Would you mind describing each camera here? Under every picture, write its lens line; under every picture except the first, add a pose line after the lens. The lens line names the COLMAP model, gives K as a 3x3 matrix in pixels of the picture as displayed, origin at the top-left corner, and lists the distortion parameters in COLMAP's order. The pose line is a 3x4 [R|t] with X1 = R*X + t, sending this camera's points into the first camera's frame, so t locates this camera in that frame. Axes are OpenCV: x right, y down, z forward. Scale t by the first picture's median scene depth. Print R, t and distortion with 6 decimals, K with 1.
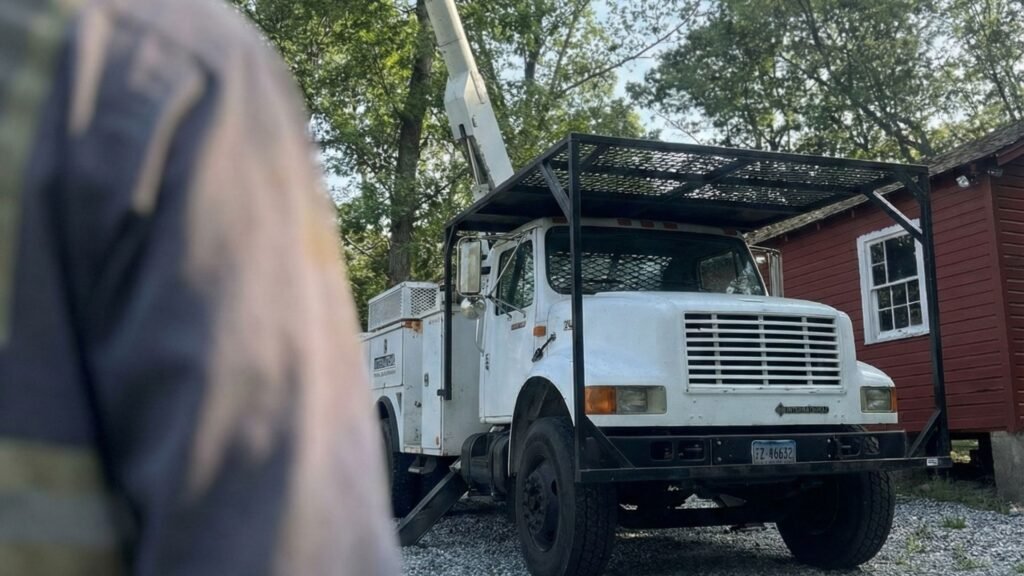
lens RADIAL K [[821.3, 0, 512.0], [0, 821.3, 288.0], [0, 0, 1]] dist [0.073671, 0.001037]
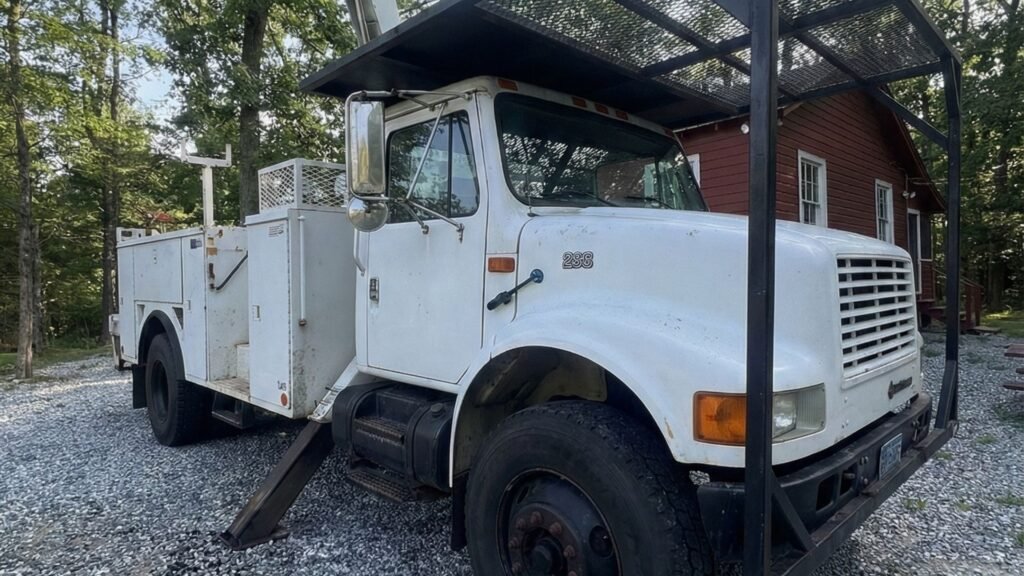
lens RADIAL K [[582.6, 0, 512.0], [0, 582.6, 288.0], [0, 0, 1]] dist [-0.000707, -0.000167]
pose [[0.888482, -0.017860, 0.458564, -0.155058], [-0.070729, 0.981974, 0.175286, -0.004265], [-0.453429, -0.188172, 0.871202, 0.560253]]
